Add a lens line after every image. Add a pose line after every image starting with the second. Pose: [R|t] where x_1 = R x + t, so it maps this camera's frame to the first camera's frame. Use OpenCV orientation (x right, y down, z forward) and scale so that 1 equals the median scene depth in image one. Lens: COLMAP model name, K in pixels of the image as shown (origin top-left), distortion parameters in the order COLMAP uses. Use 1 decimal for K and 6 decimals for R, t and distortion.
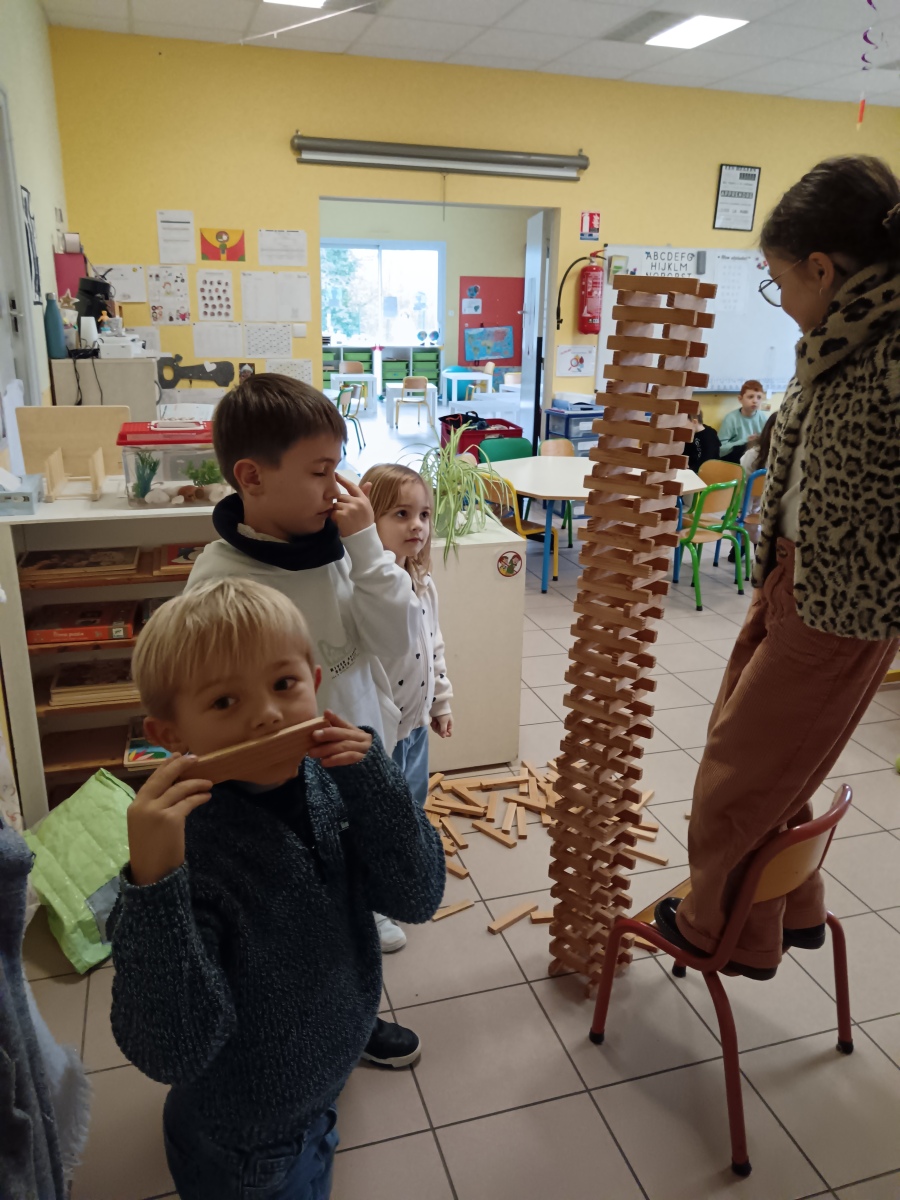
lens RADIAL K [[936.7, 0, 449.3], [0, 936.7, 601.6], [0, 0, 1]] dist [-0.005113, 0.003625]
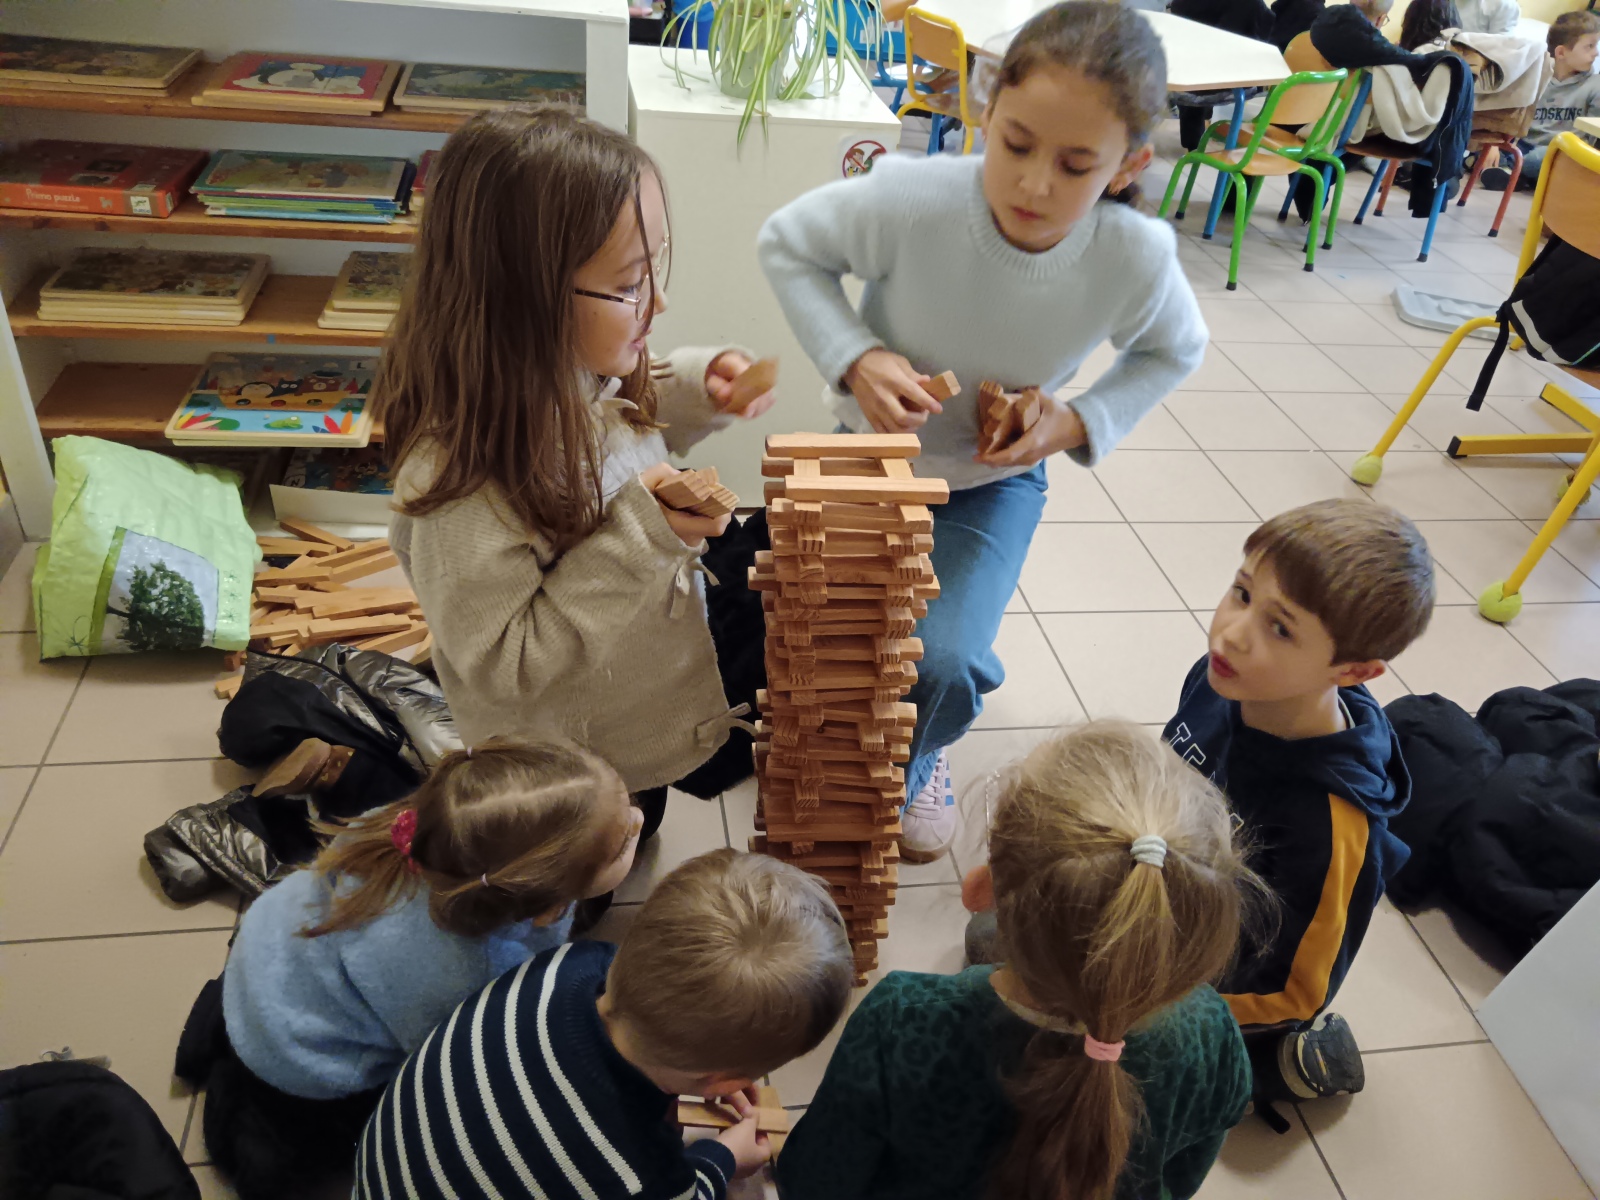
lens RADIAL K [[1249.0, 0, 804.8], [0, 1249.0, 586.0], [0, 0, 1]] dist [-0.005113, 0.003625]
pose [[0.987990, 0.142214, -0.060426, 0.055052], [-0.119382, 0.950816, 0.285826, -0.005012], [0.098103, -0.275179, 0.956375, 0.111372]]
